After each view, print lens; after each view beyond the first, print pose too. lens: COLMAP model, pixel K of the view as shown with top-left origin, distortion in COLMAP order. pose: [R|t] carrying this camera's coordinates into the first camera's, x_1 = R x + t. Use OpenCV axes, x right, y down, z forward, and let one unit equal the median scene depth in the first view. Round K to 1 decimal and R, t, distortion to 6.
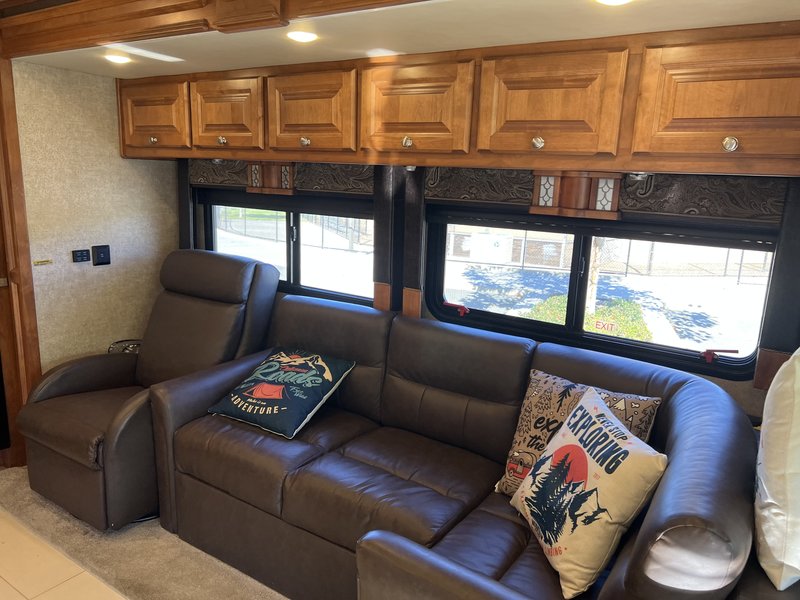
lens RADIAL K [[602.8, 0, 400.0], [0, 602.8, 300.0], [0, 0, 1]] dist [0.018838, -0.007301]
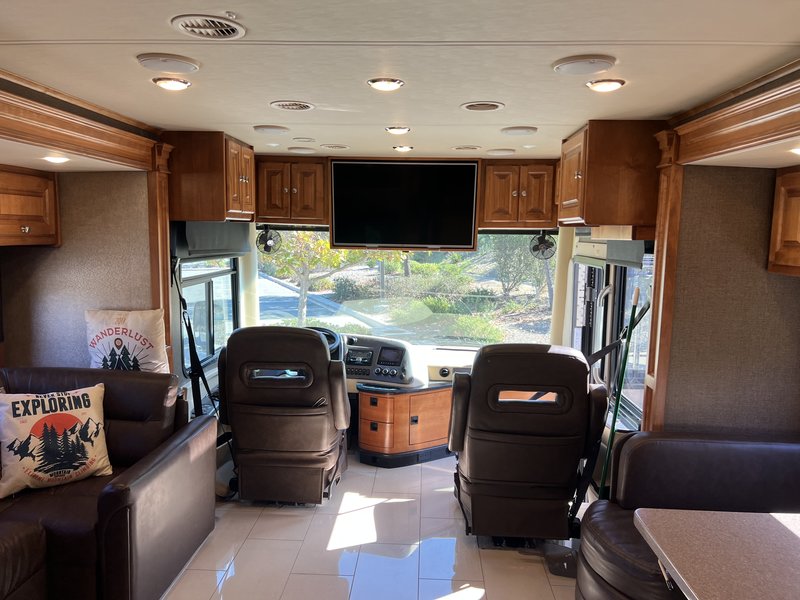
lens RADIAL K [[602.8, 0, 400.0], [0, 602.8, 300.0], [0, 0, 1]] dist [0.018838, -0.007301]
pose [[-0.518106, -0.139168, 0.843919, -1.596677], [0.144949, 0.958116, 0.246988, -0.334121], [-0.842945, 0.250291, -0.476233, 0.951058]]
